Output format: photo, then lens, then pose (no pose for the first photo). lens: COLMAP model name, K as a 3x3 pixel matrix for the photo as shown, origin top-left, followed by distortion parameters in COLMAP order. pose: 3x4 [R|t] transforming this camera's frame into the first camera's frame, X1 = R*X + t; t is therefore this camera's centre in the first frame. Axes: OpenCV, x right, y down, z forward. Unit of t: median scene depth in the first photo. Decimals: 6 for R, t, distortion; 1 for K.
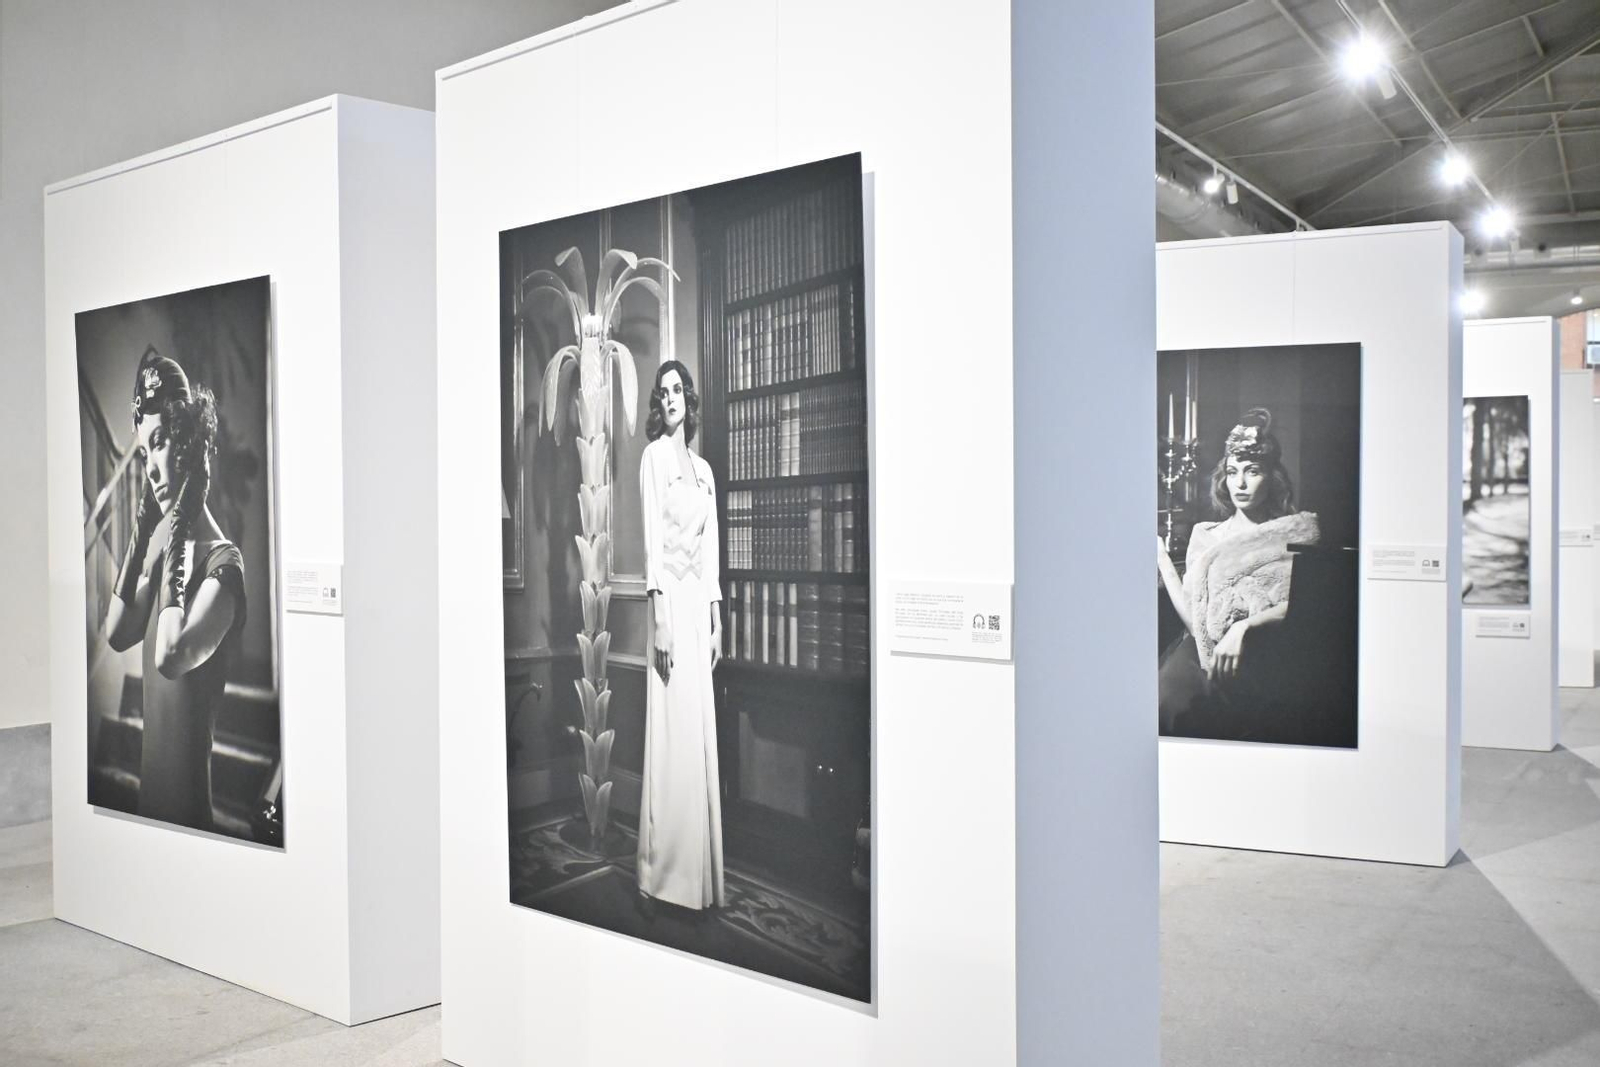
lens RADIAL K [[1704.8, 0, 800.0], [0, 1704.8, 533.5], [0, 0, 1]] dist [-0.007521, -0.005645]
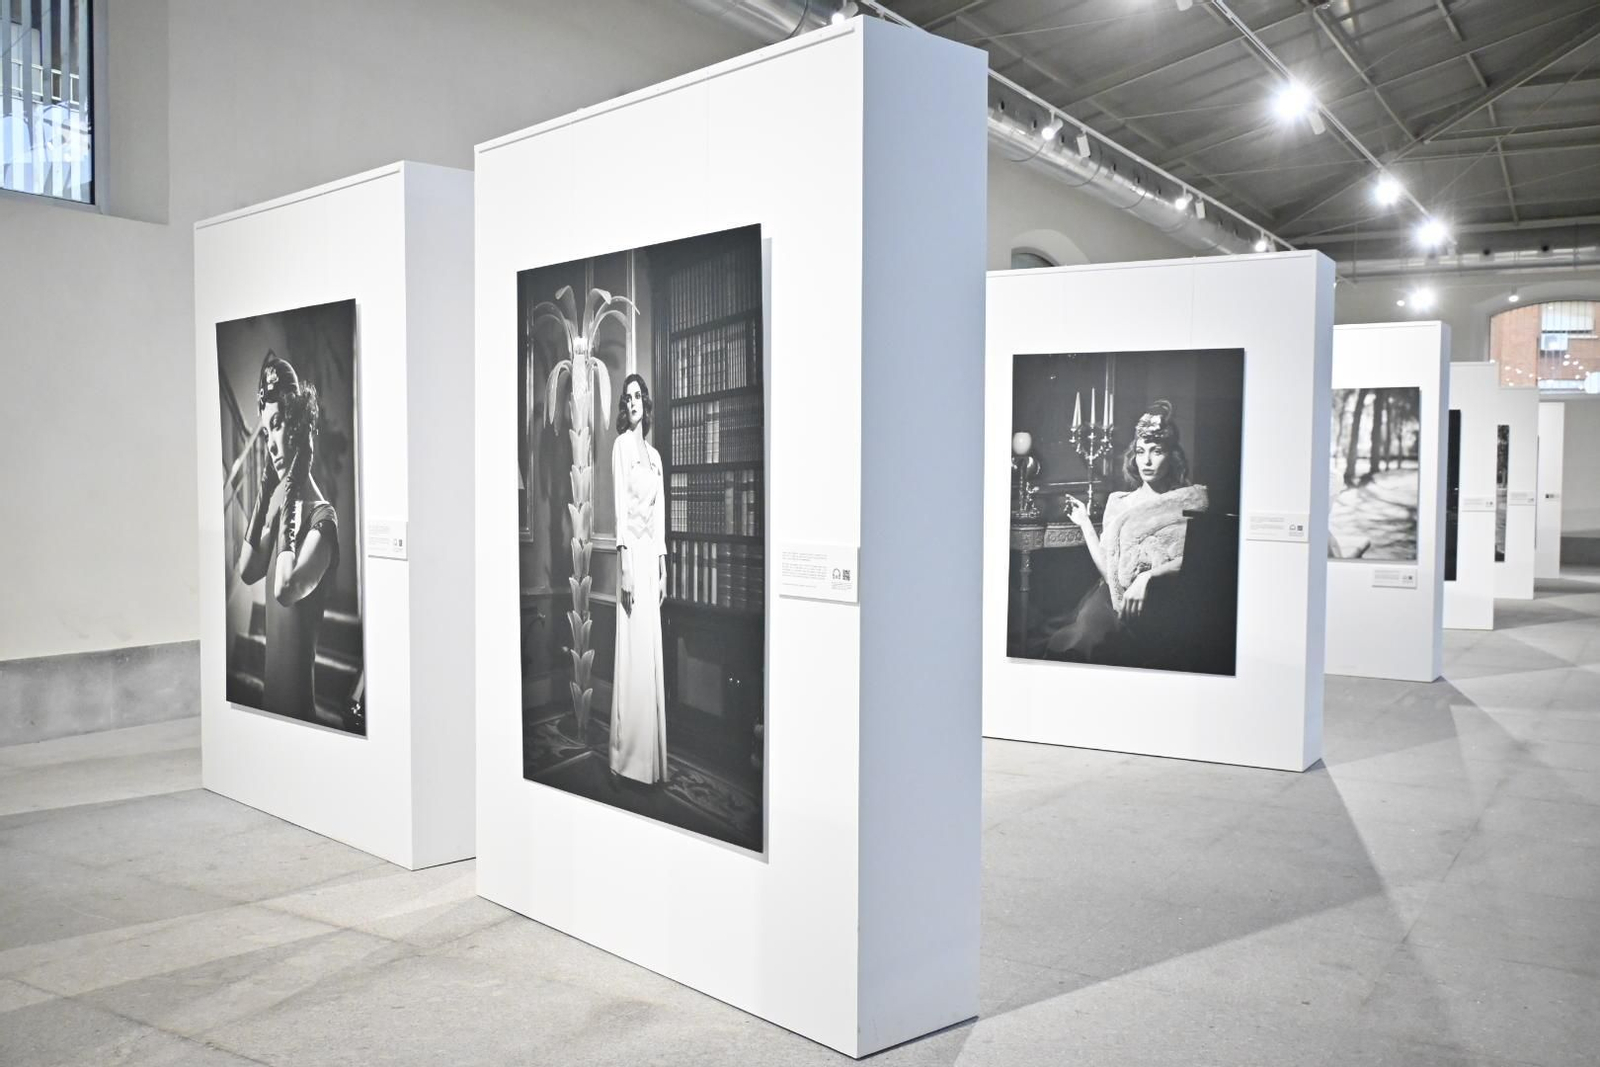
lens RADIAL K [[1457.7, 0, 800.0], [0, 1457.7, 533.5], [0, 0, 1]] dist [-0.003901, -0.000935]
pose [[0.998769, 0.012469, -0.048007, 0.074866], [-0.010952, 0.999437, 0.031721, -0.009783], [0.048375, -0.031156, 0.998343, -0.091619]]
